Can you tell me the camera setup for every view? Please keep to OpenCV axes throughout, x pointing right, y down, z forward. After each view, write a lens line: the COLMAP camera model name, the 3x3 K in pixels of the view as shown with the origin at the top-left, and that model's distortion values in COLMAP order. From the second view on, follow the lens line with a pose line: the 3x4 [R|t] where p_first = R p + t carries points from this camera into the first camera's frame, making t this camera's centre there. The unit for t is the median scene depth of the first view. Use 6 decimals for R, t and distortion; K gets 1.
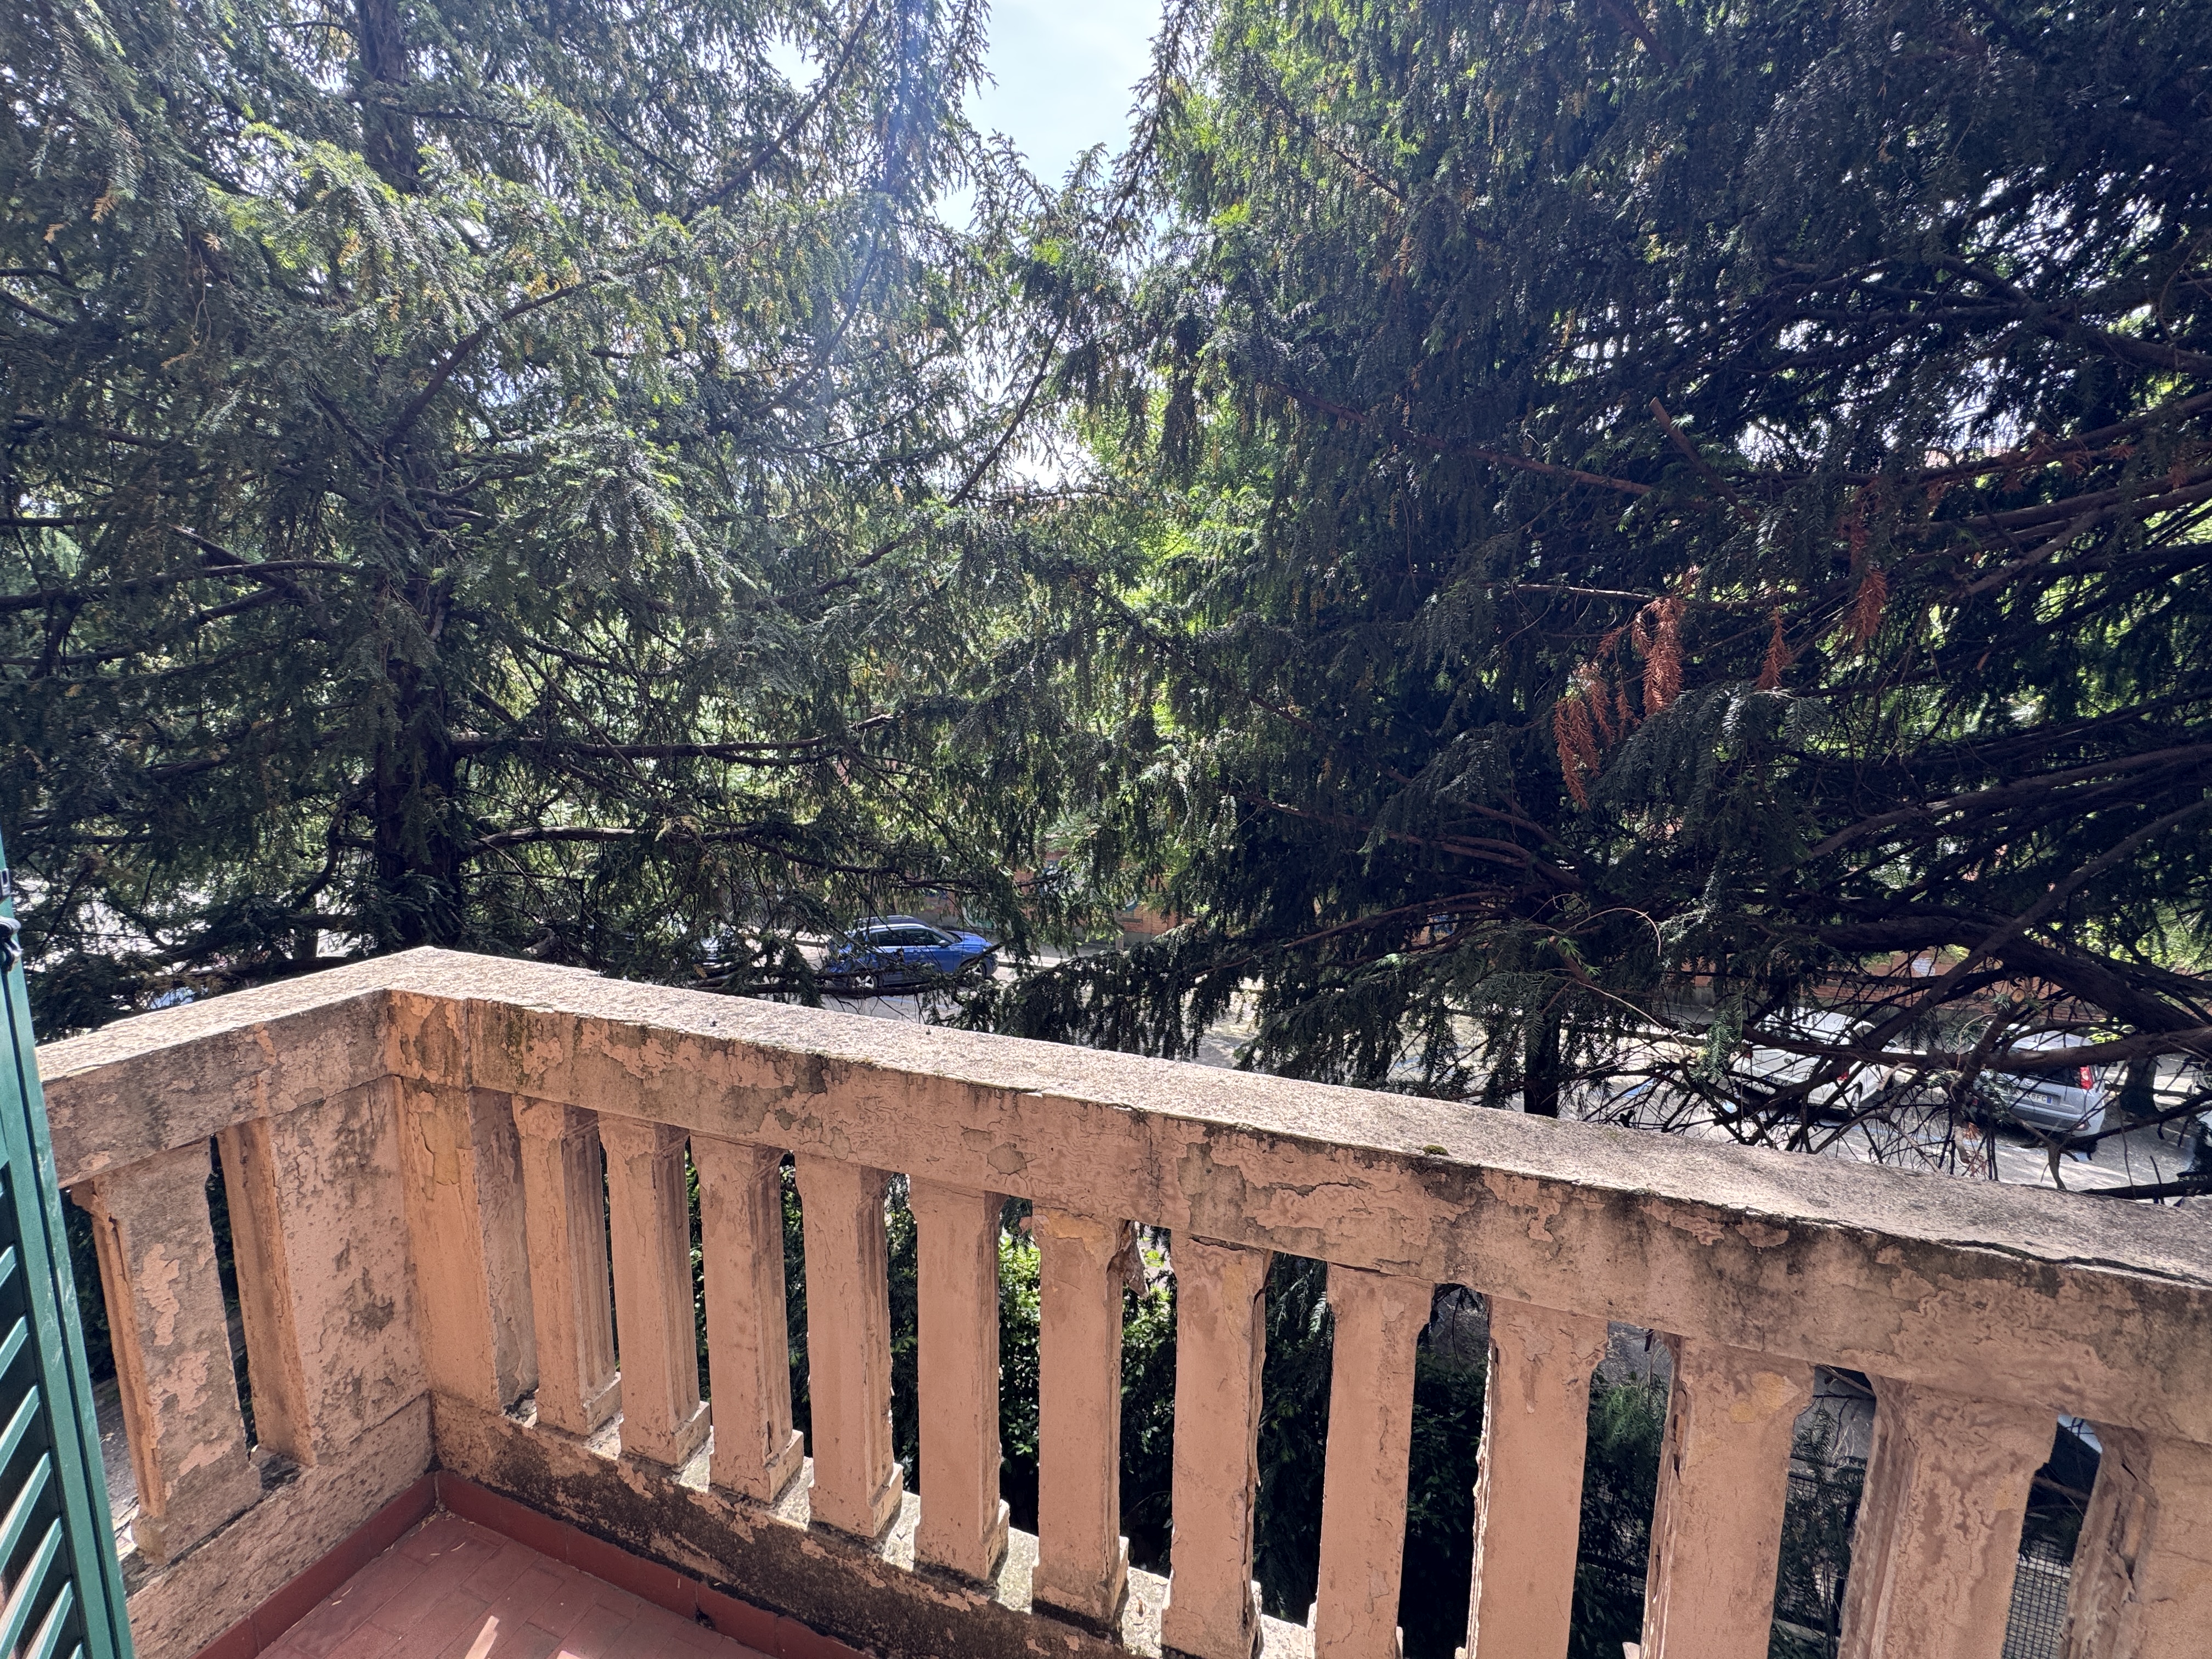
lens RADIAL K [[884.0, 0, 1105.1], [0, 884.0, 825.4], [0, 0, 1]] dist [-0.003681, 0.000181]
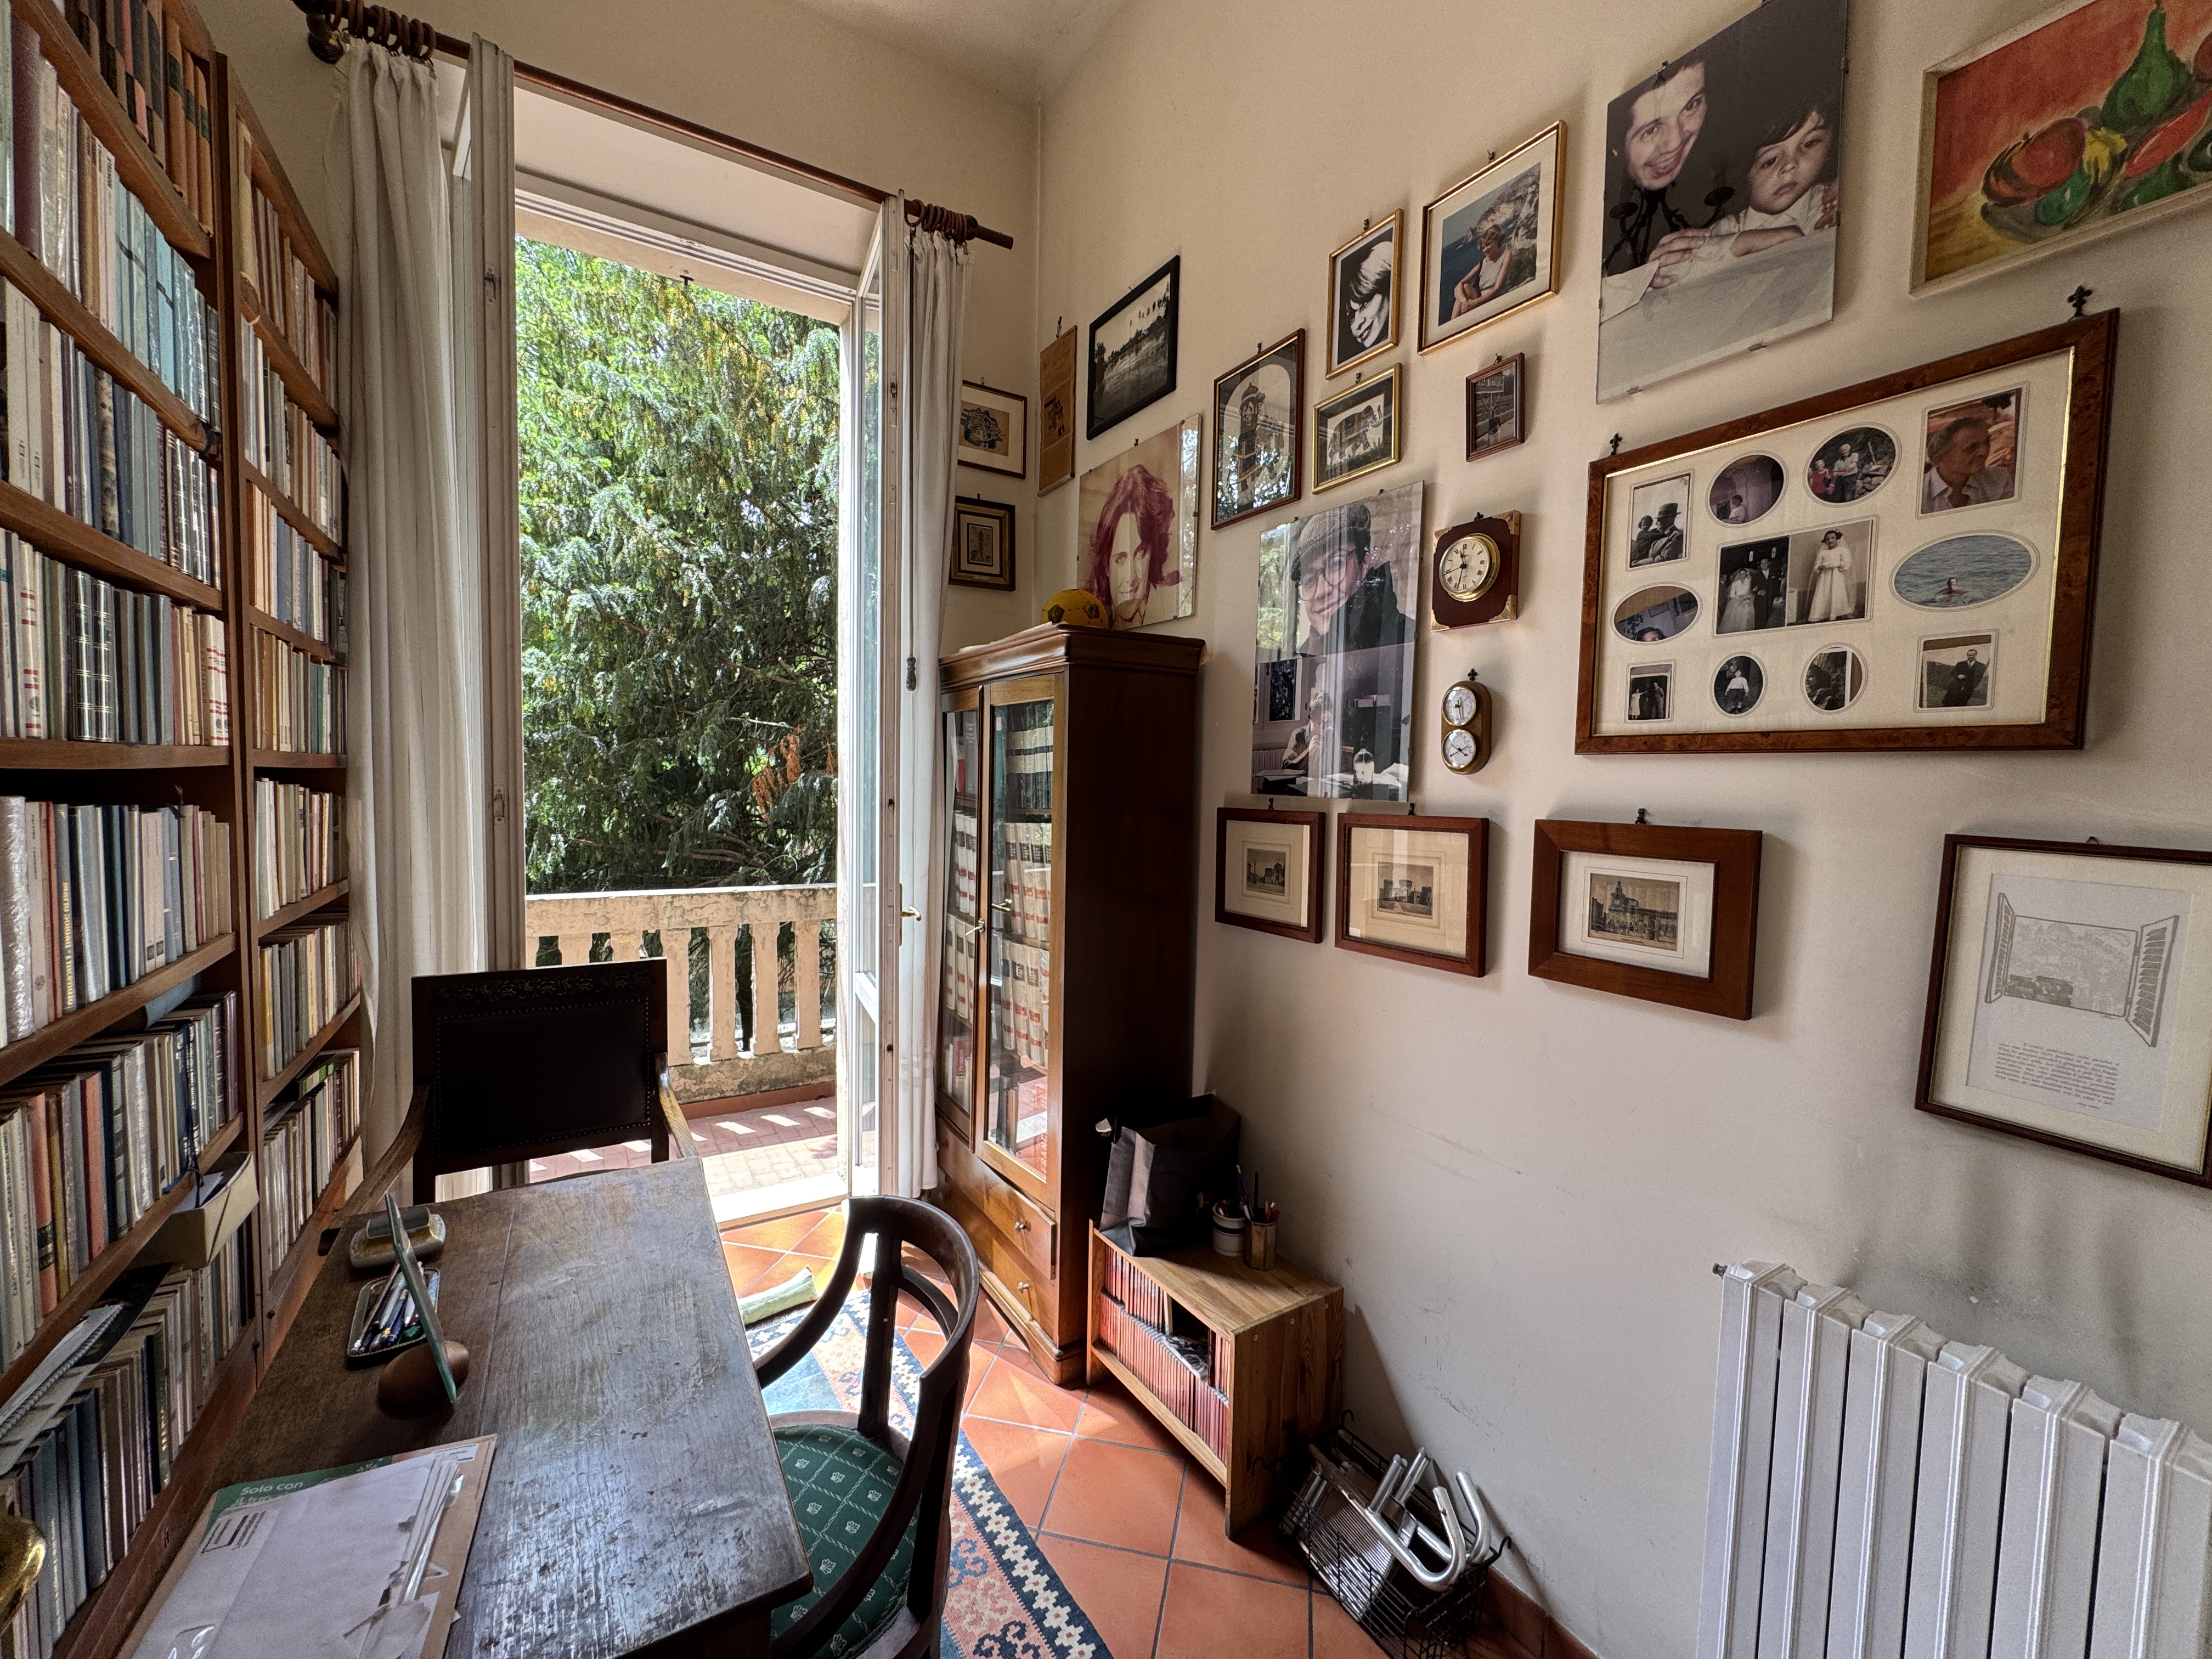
lens RADIAL K [[884.0, 0, 1105.9], [0, 884.0, 829.4], [0, 0, 1]] dist [-0.003681, 0.000181]
pose [[0.649372, -0.041621, 0.759331, -1.029306], [0.091854, 0.995484, -0.023987, 0.229040], [-0.754903, 0.085324, 0.650262, -1.900401]]
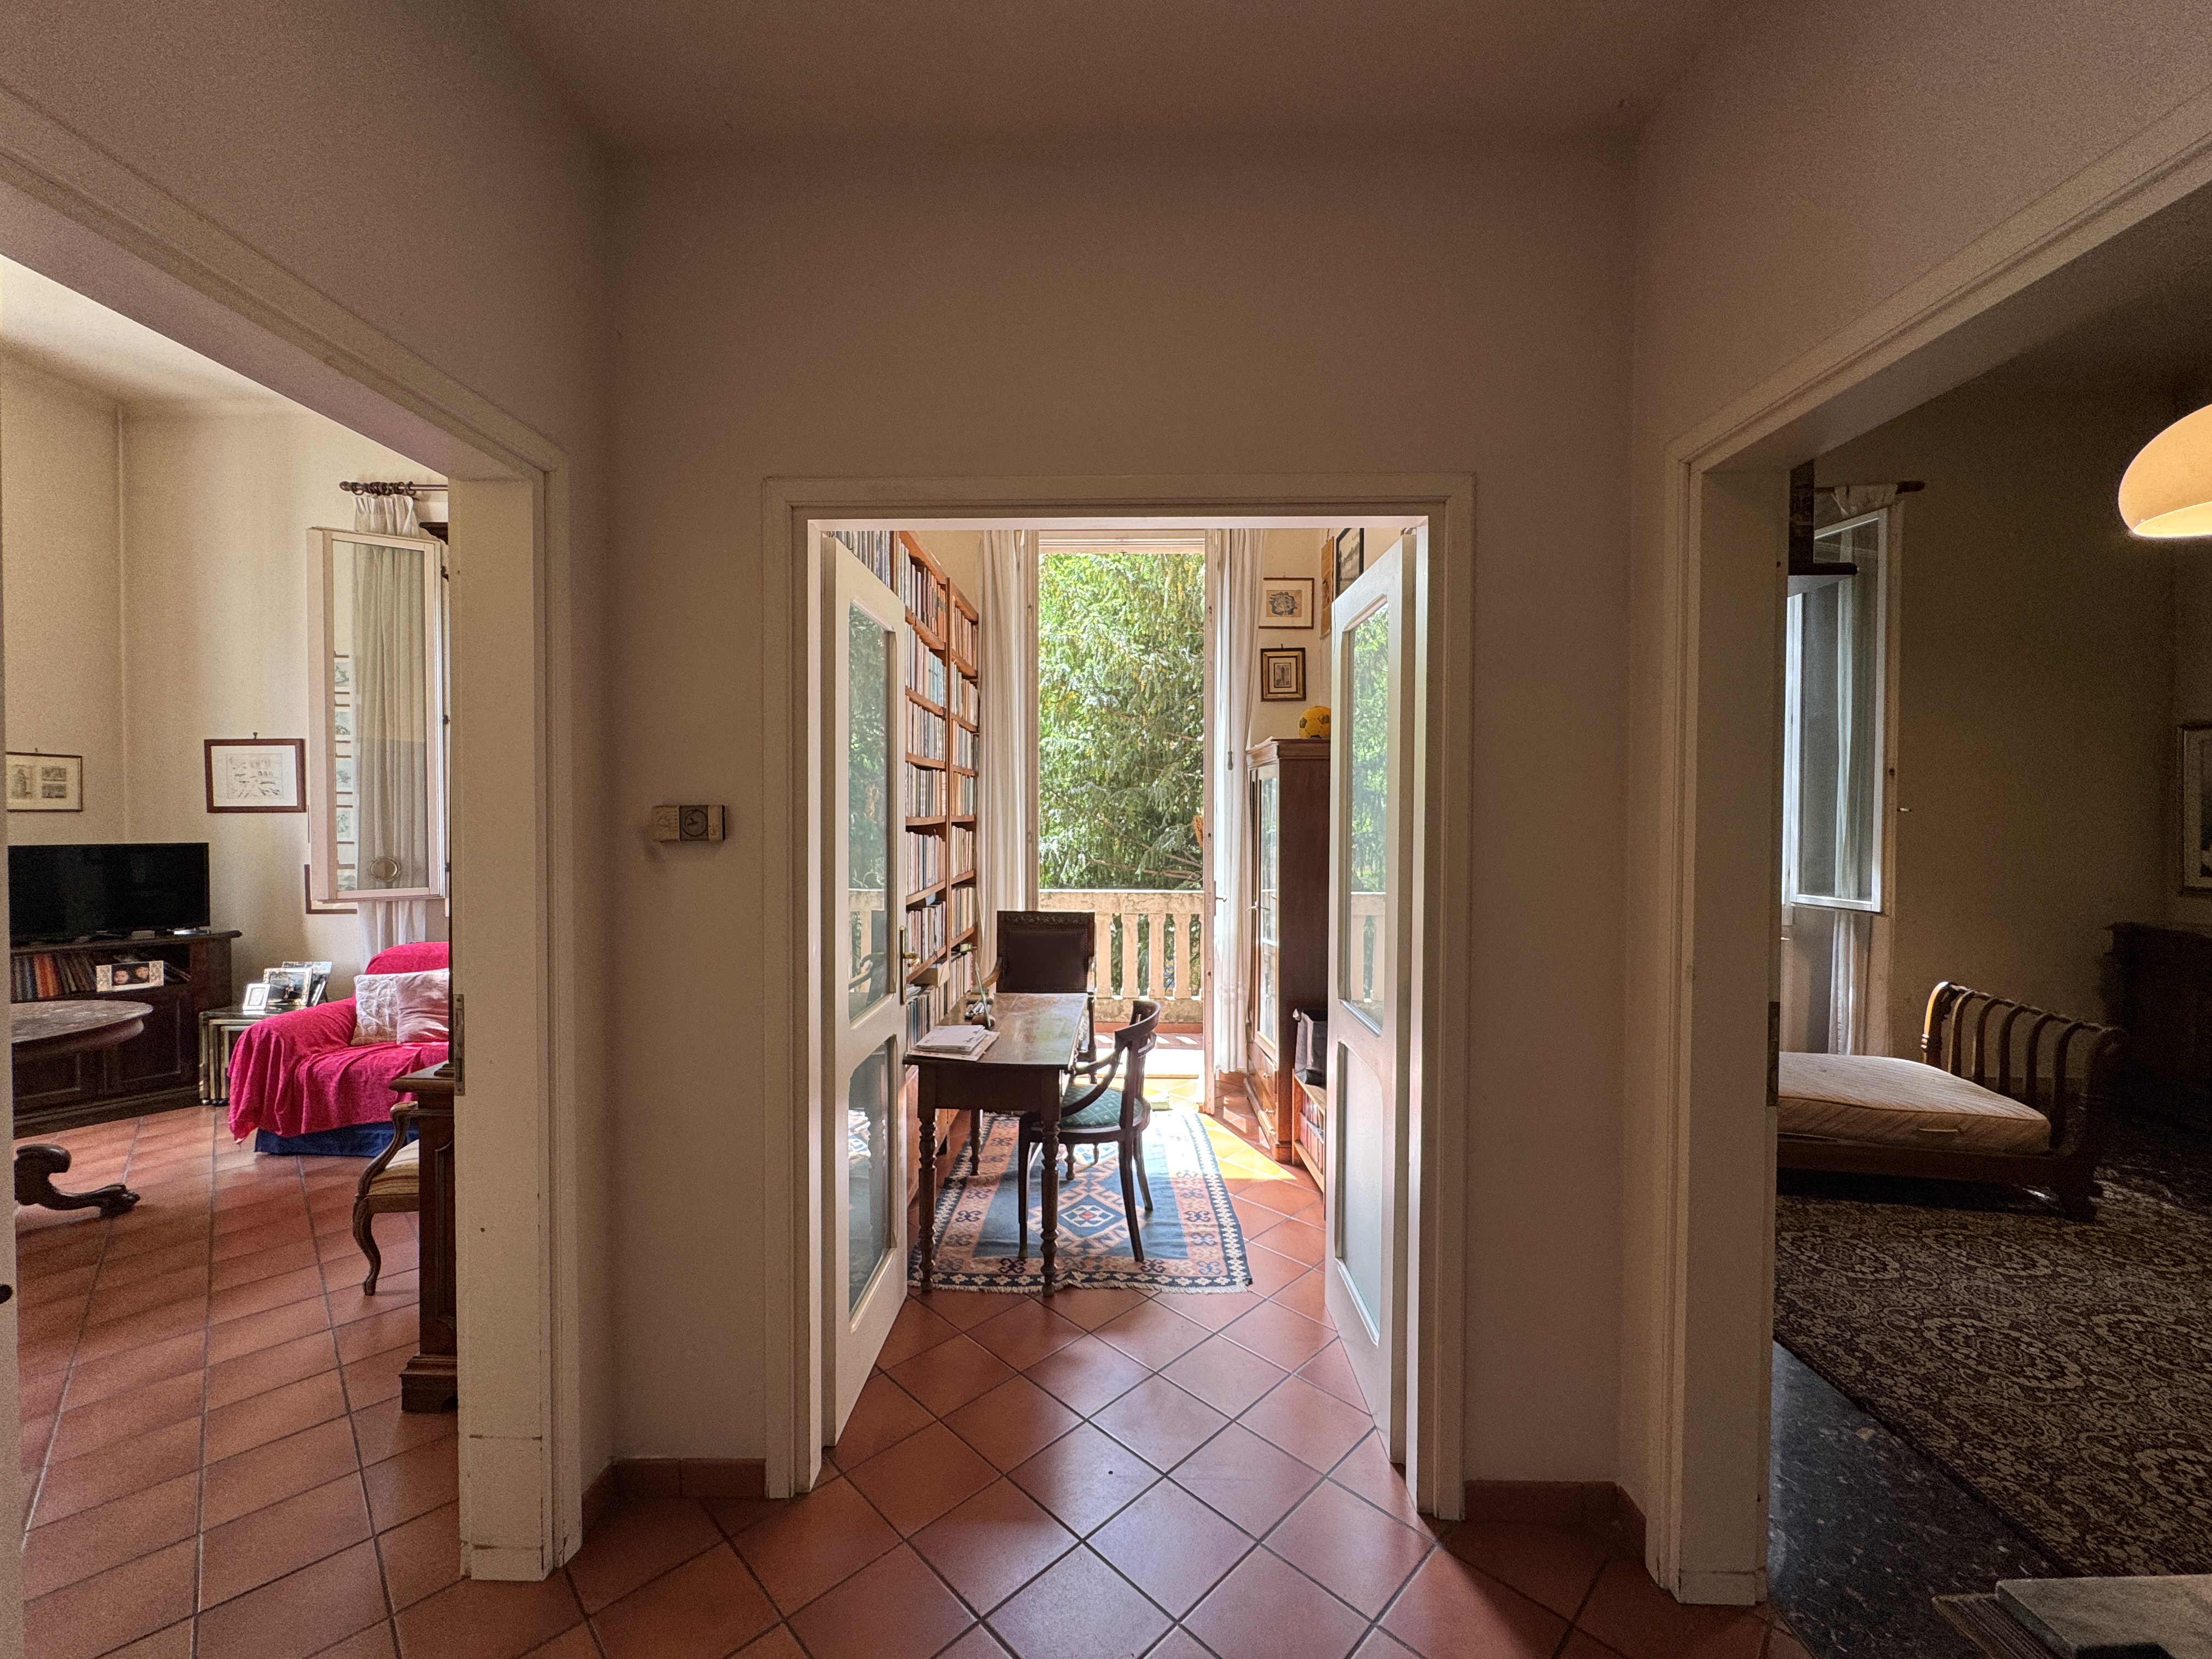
lens RADIAL K [[884.0, 0, 1105.9], [0, 884.0, 826.4], [0, 0, 1]] dist [-0.003681, 0.000181]
pose [[0.955638, -0.015934, 0.294113, -1.242010], [0.050492, 0.992617, -0.110283, 0.386126], [-0.290184, 0.120241, 0.949387, -3.266302]]
